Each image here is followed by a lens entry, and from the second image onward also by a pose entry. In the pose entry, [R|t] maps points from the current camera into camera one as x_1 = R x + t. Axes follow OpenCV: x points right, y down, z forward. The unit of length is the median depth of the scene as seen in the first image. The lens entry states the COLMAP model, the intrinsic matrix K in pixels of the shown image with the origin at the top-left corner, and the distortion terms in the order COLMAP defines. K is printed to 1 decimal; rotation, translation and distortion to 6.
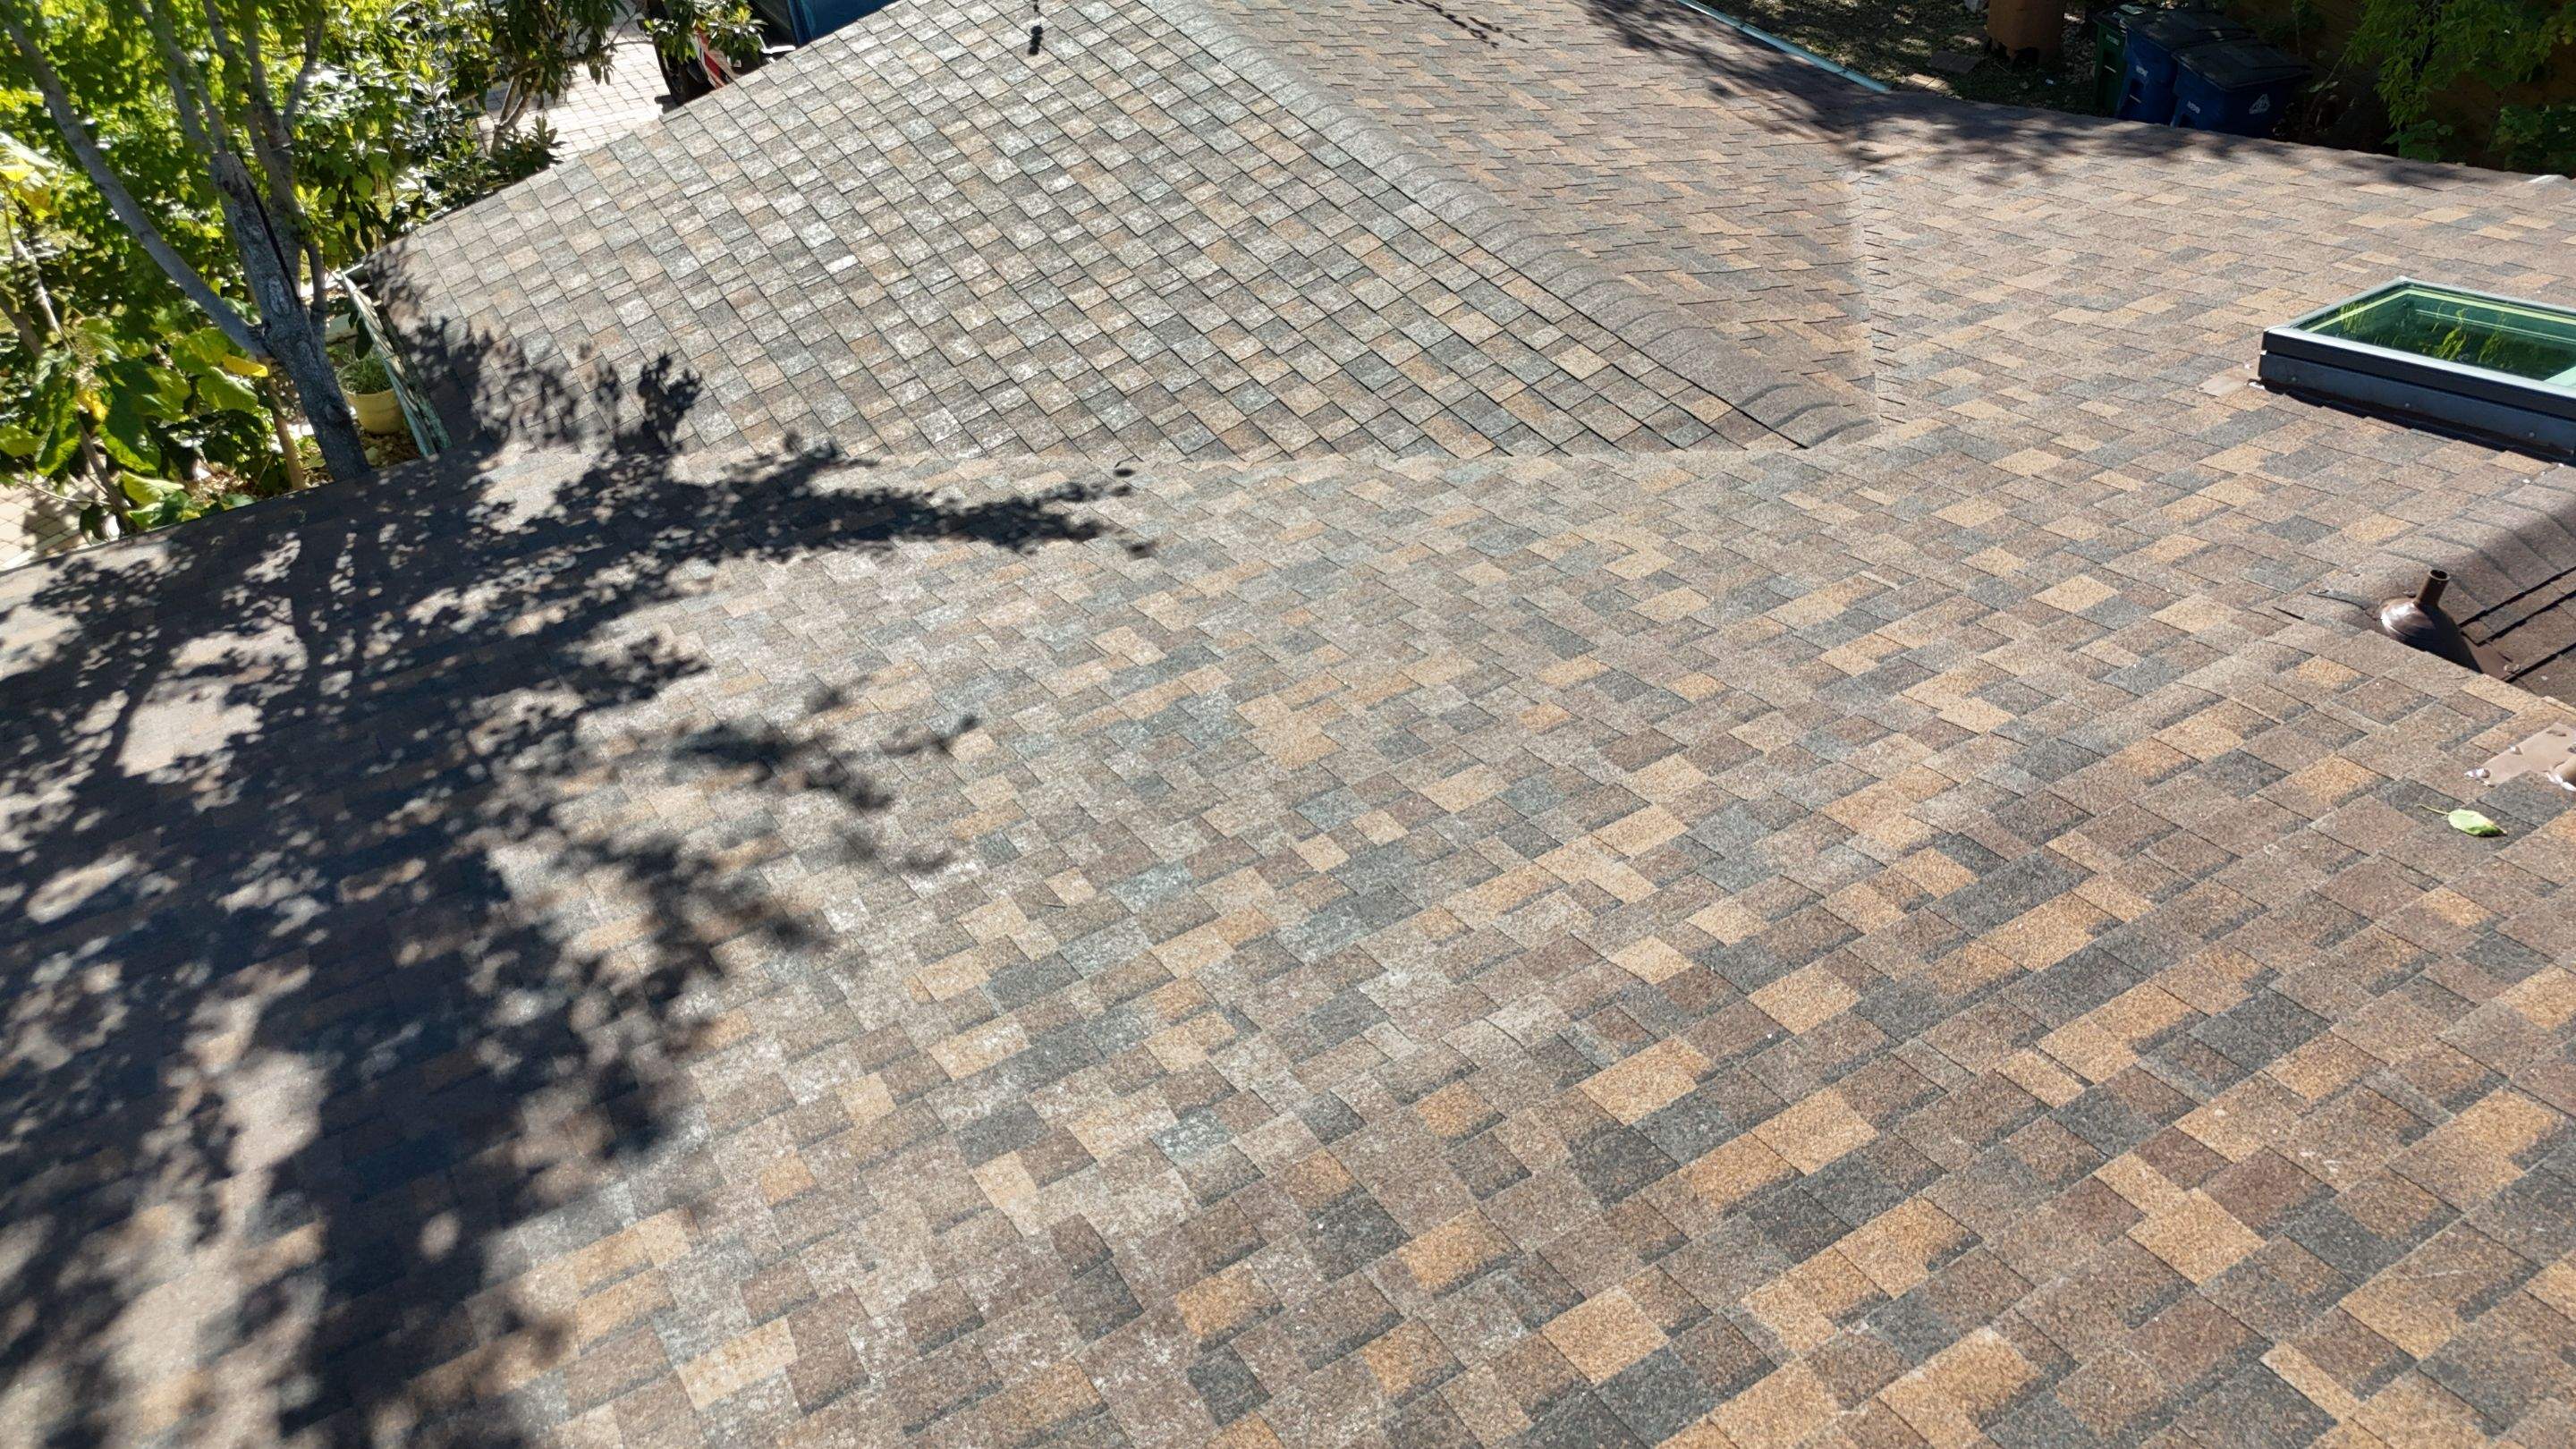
lens RADIAL K [[1894.1, 0, 1292.5], [0, 1894.1, 710.2], [0, 0, 1]] dist [0.076566, -0.071196]
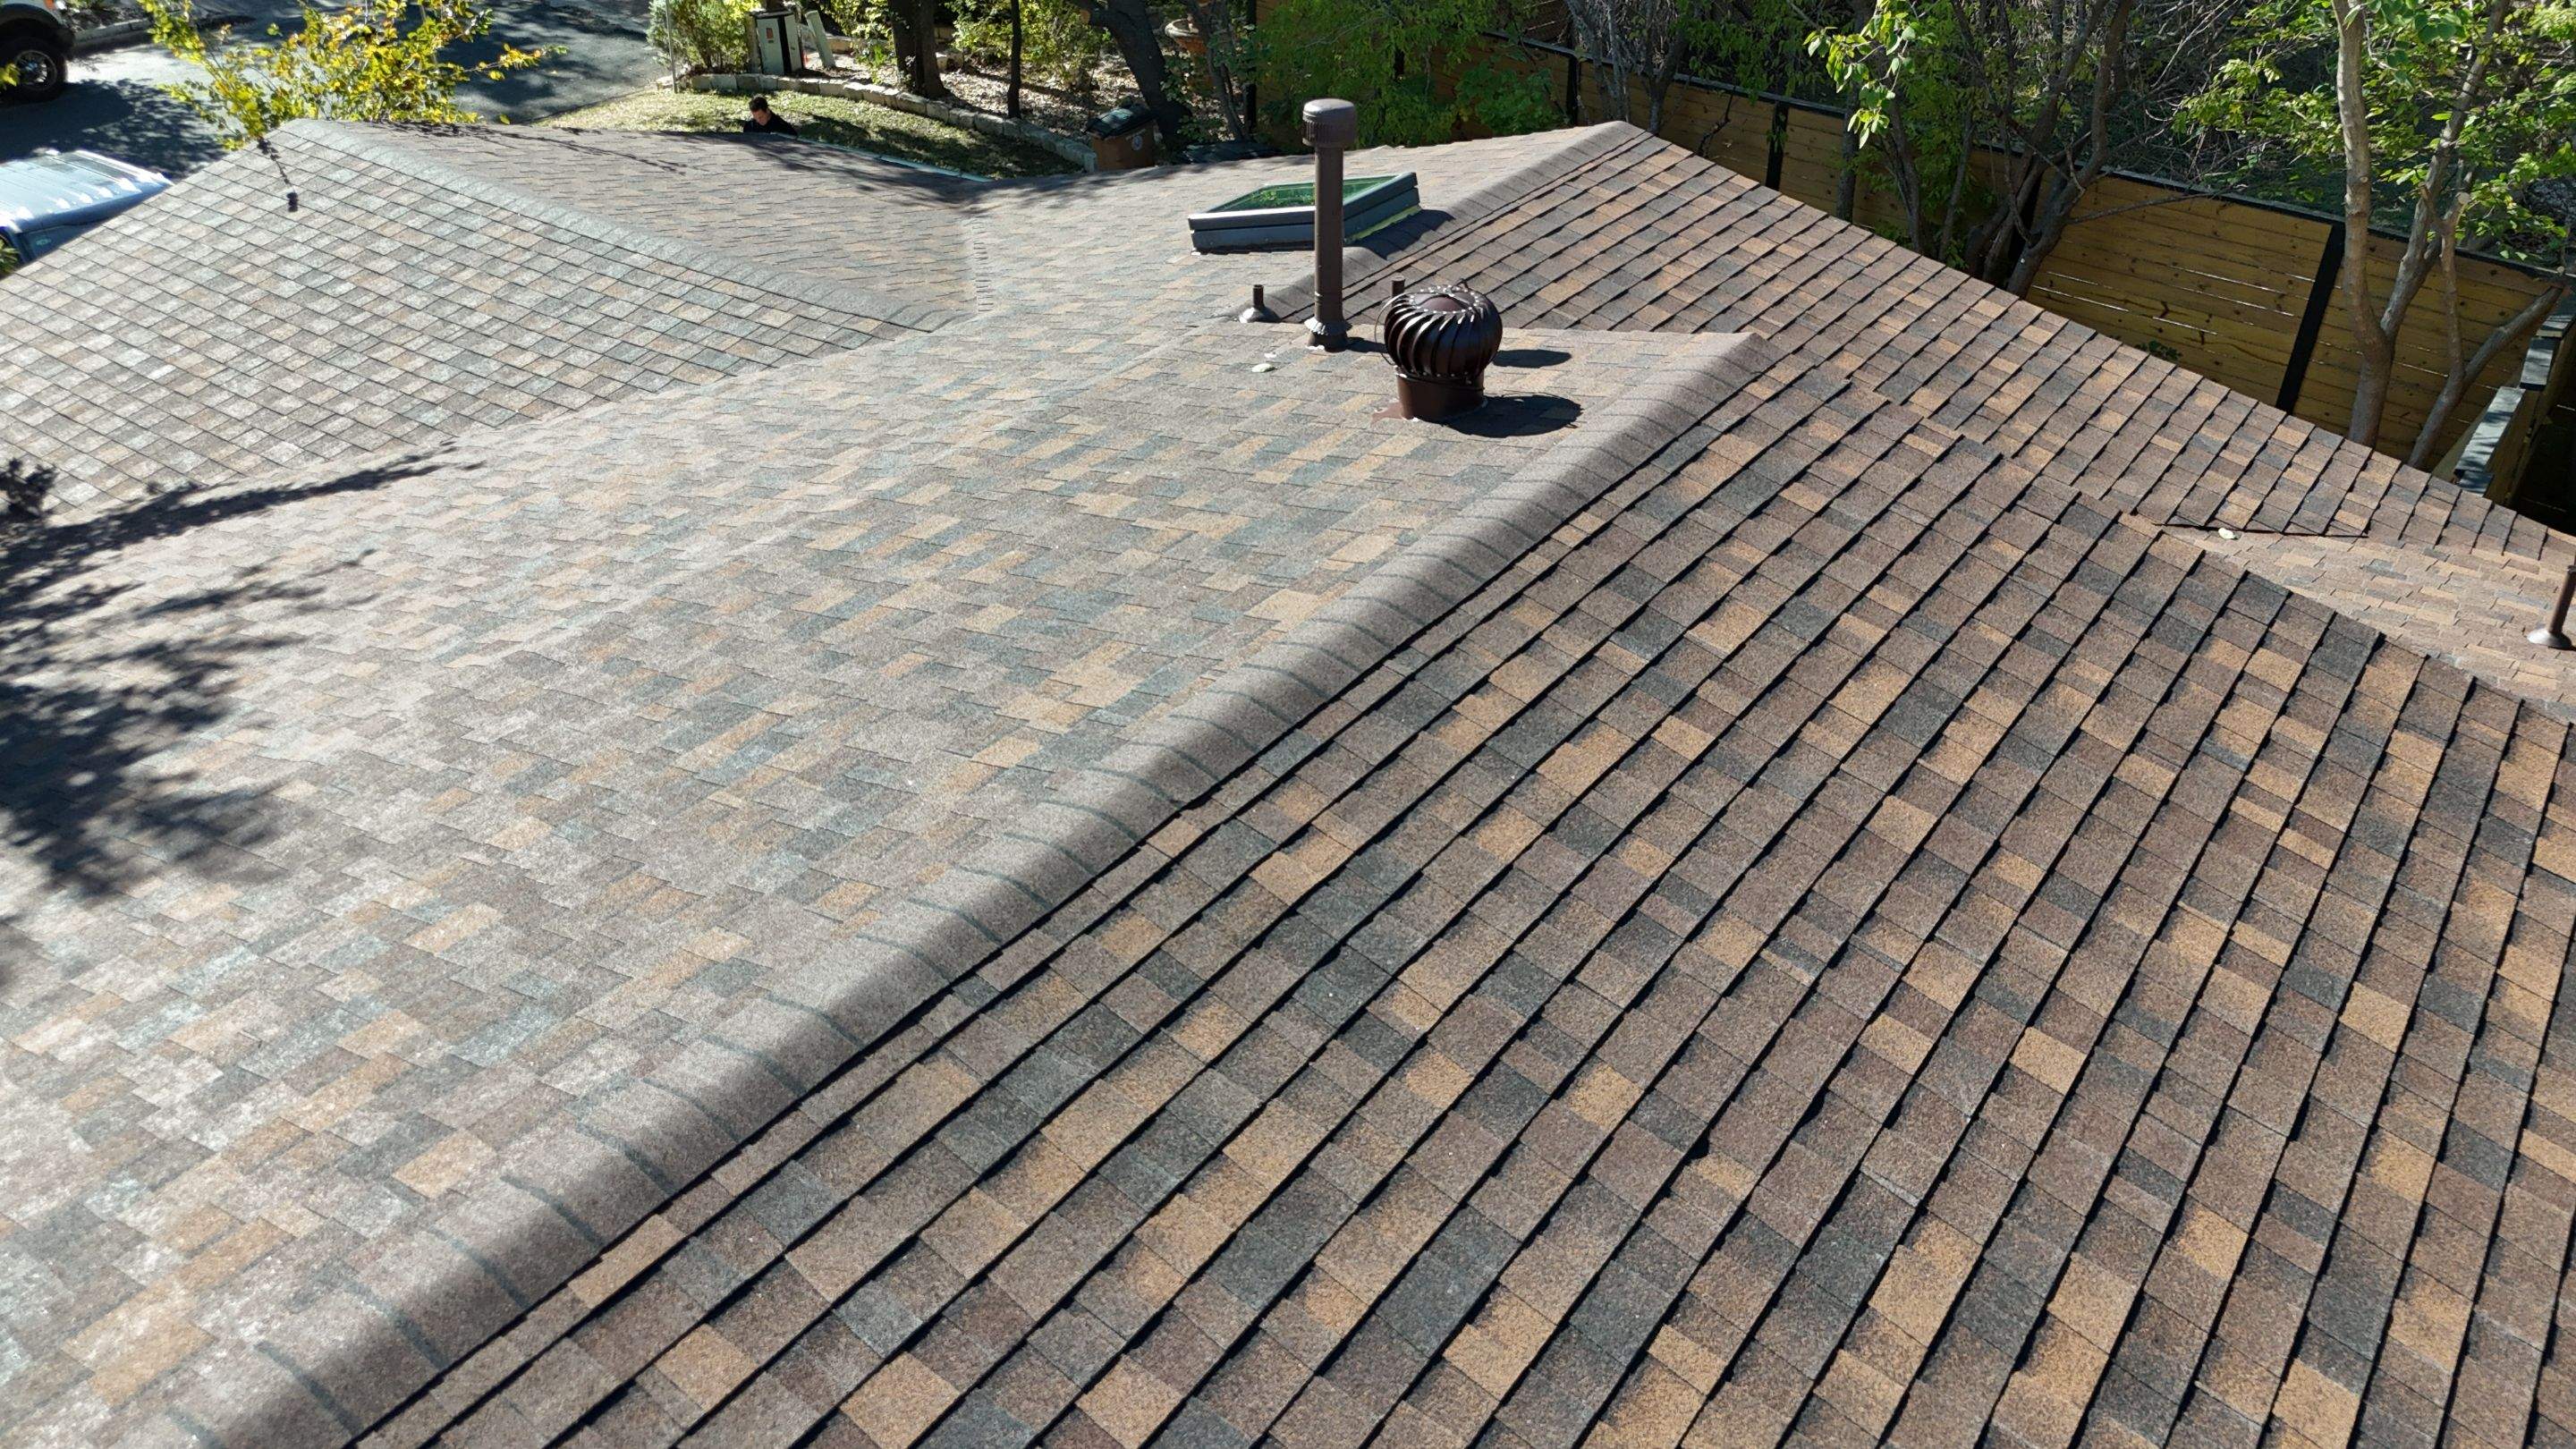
lens RADIAL K [[1894.1, 0, 1293.2], [0, 1894.1, 718.7], [0, 0, 1]] dist [0.076566, -0.071196]
pose [[0.921032, -0.213133, 0.325998, -0.025325], [0.254152, 0.963118, -0.088373, 0.375570], [-0.295140, 0.164248, 0.941231, -0.468422]]
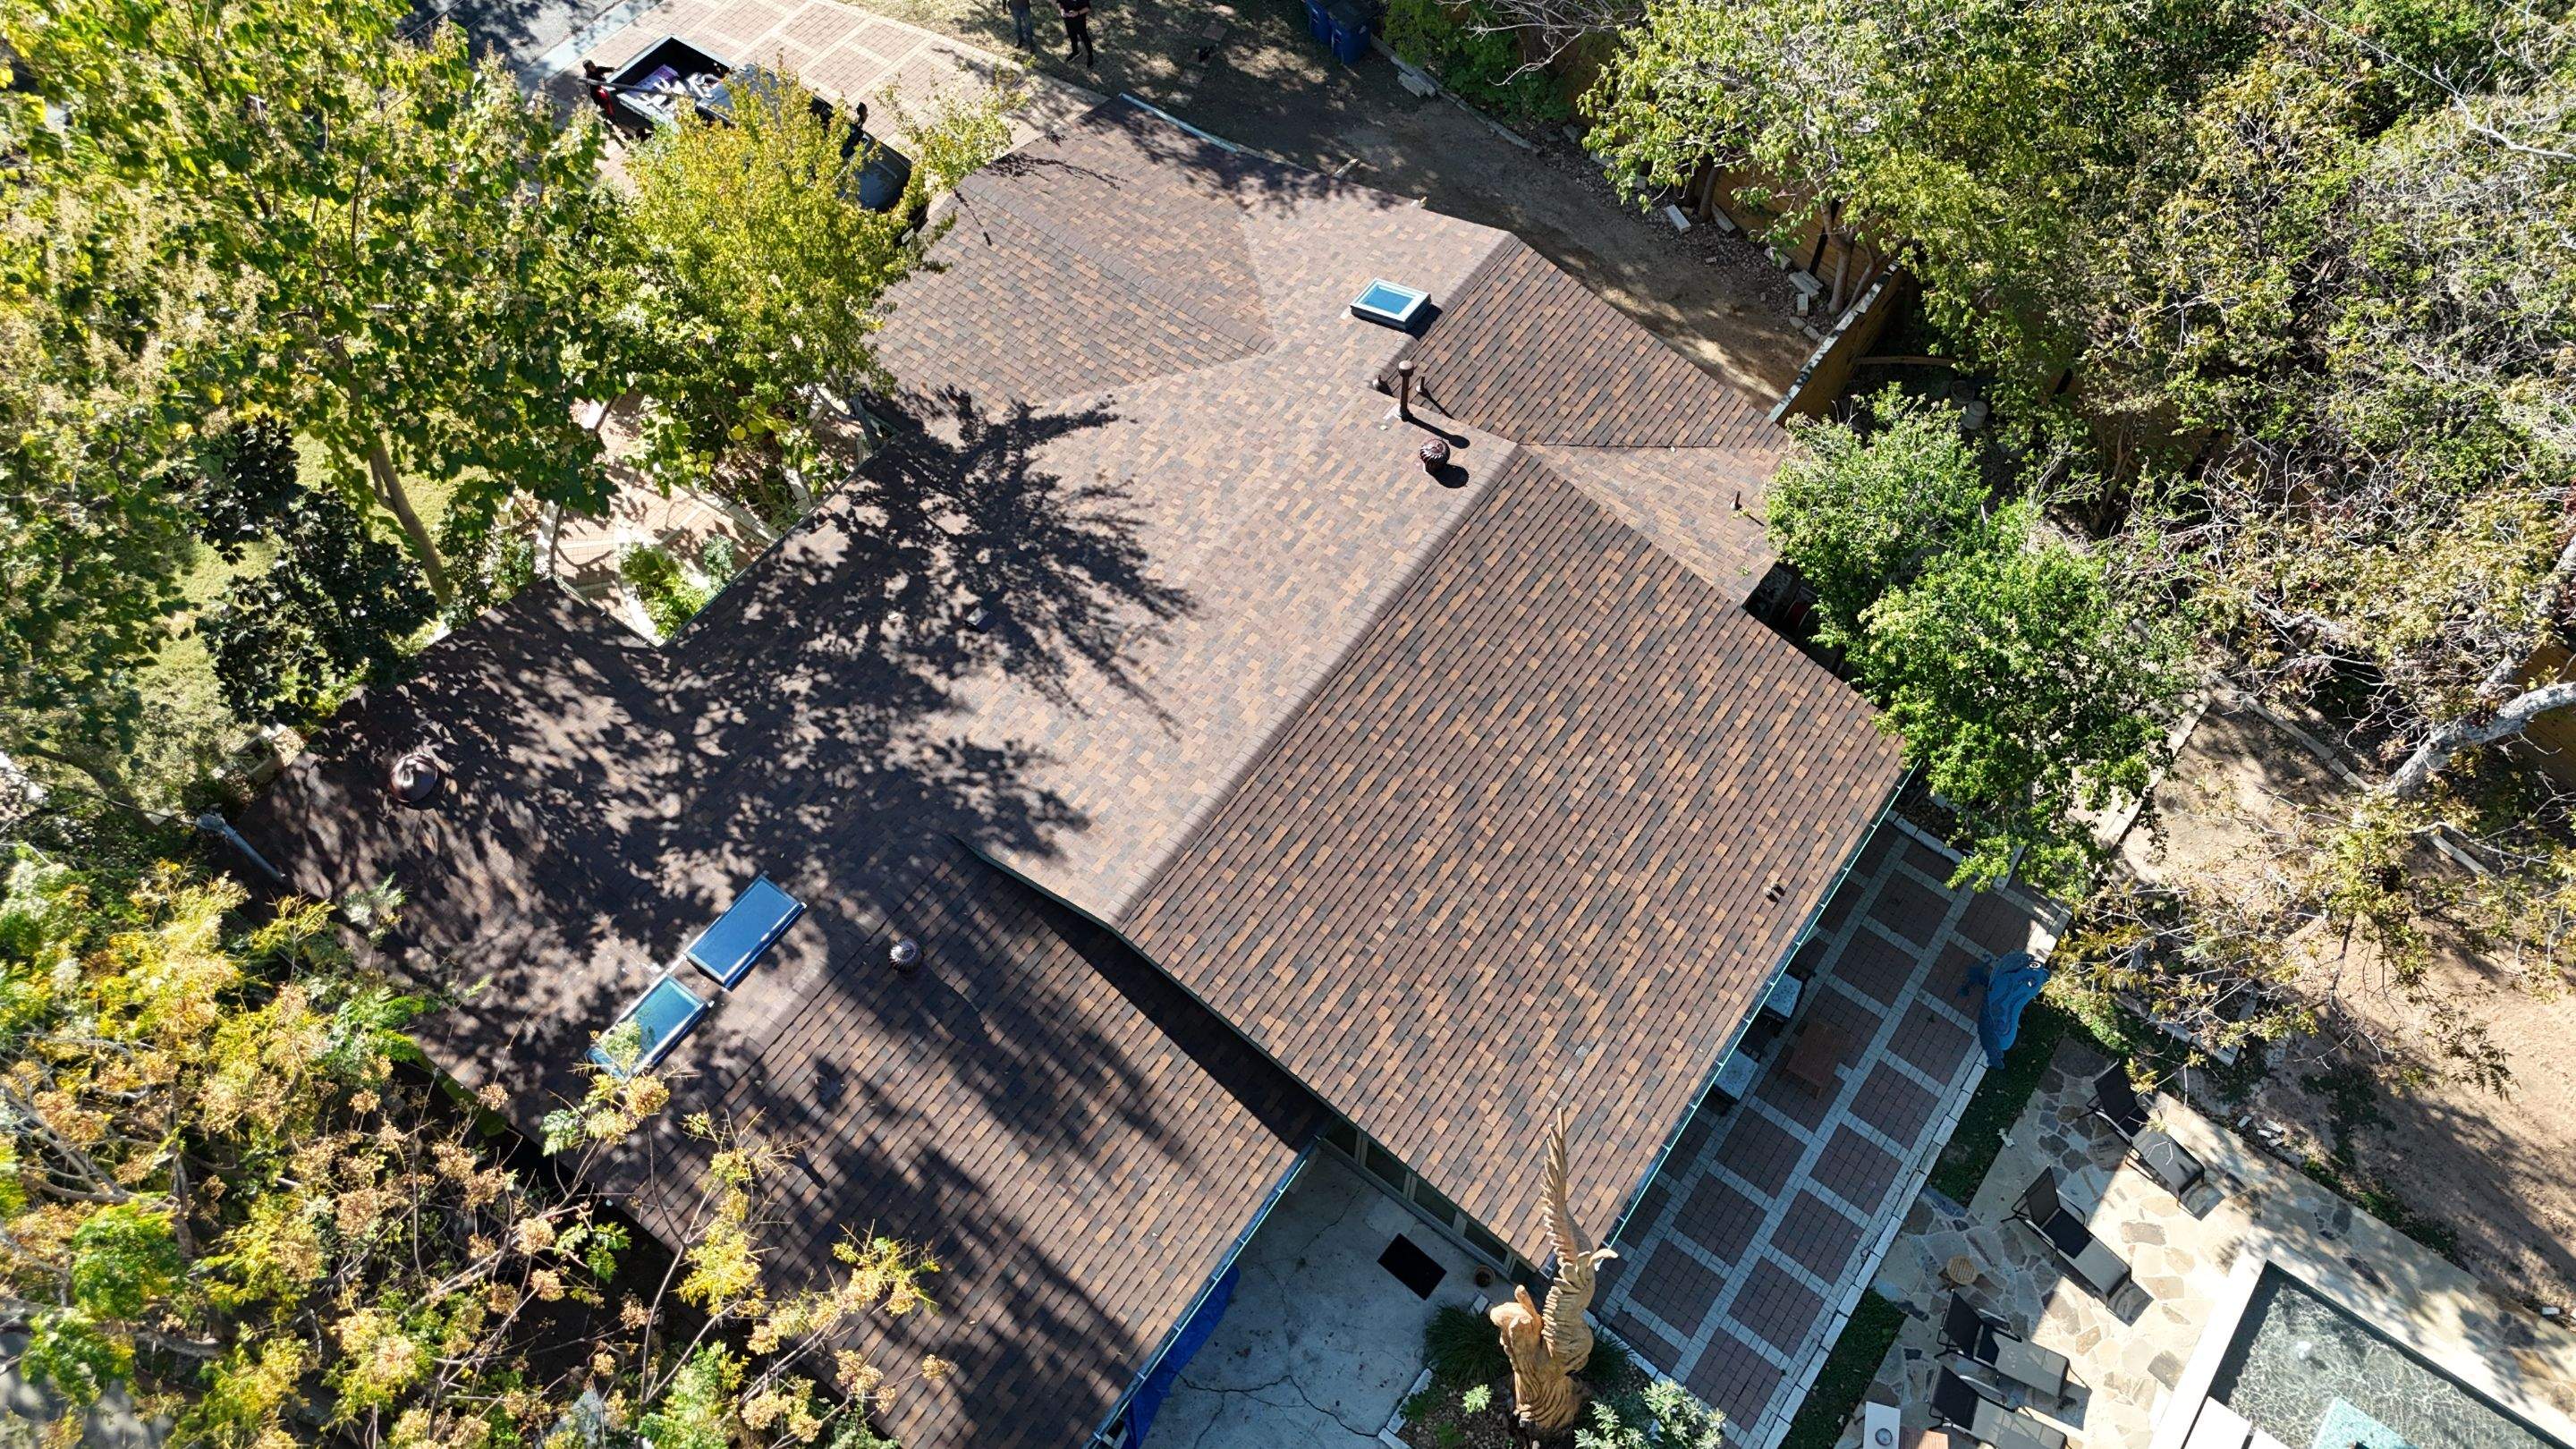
lens RADIAL K [[1894.1, 0, 1282.1], [0, 1894.1, 725.3], [0, 0, 1]] dist [0.076566, -0.071196]
pose [[0.920923, -0.326711, 0.212510, -0.948628], [0.245805, 0.910016, 0.333842, -0.845628], [-0.302457, -0.255207, 0.918362, -3.417799]]
